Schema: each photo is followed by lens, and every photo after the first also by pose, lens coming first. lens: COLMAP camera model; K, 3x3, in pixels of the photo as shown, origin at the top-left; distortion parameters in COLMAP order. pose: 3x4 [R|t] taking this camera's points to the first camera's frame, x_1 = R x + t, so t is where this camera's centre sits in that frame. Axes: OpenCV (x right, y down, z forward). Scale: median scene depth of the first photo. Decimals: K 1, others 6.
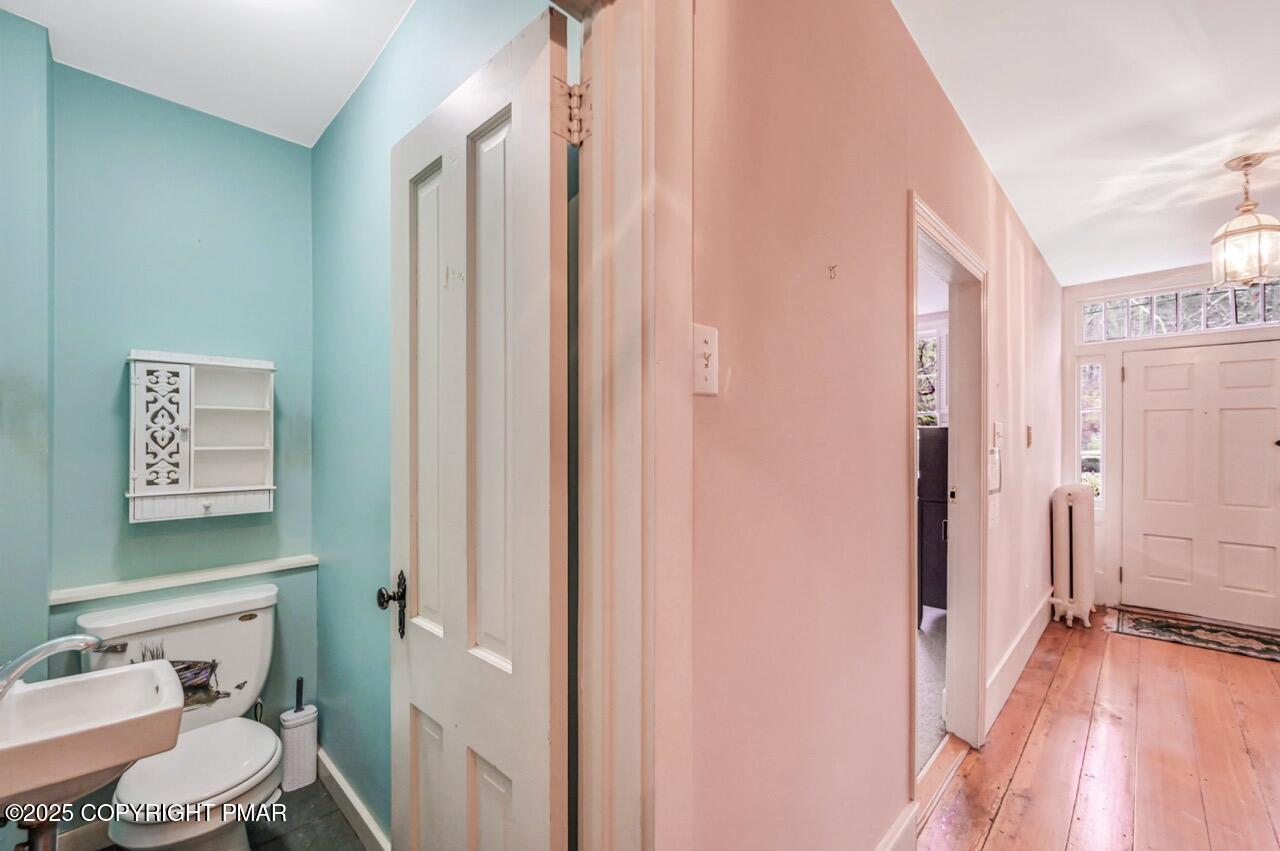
lens RADIAL K [[510.5, 0, 638.2], [0, 510.5, 427.4], [0, 0, 1]] dist [-0.000568, 0.000356]
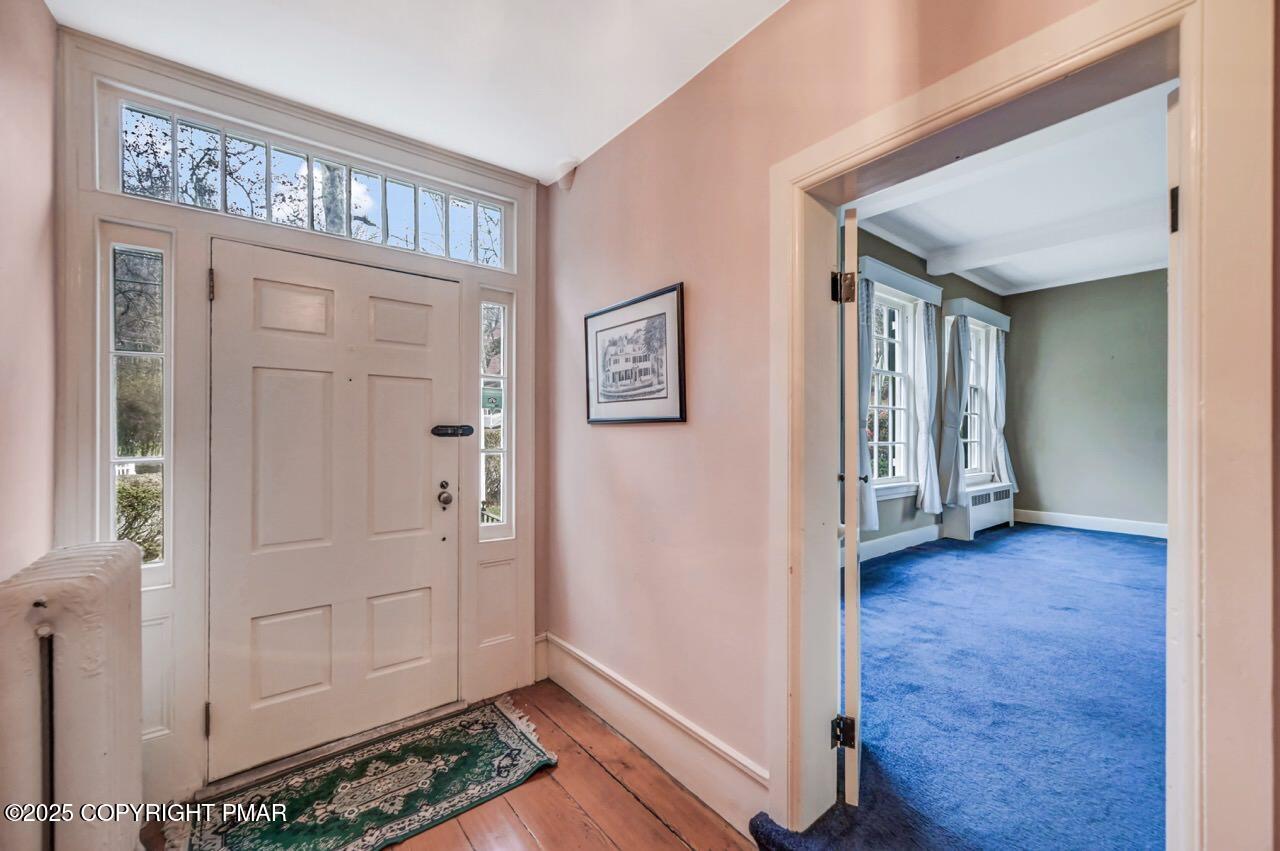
lens RADIAL K [[510.5, 0, 638.5], [0, 510.5, 422.1], [0, 0, 1]] dist [-0.000568, 0.000356]
pose [[0.155346, -0.002395, 0.987857, 0.563688], [-0.005807, 0.999978, 0.003337, 0.015354], [-0.987843, -0.006255, 0.155329, 0.557155]]
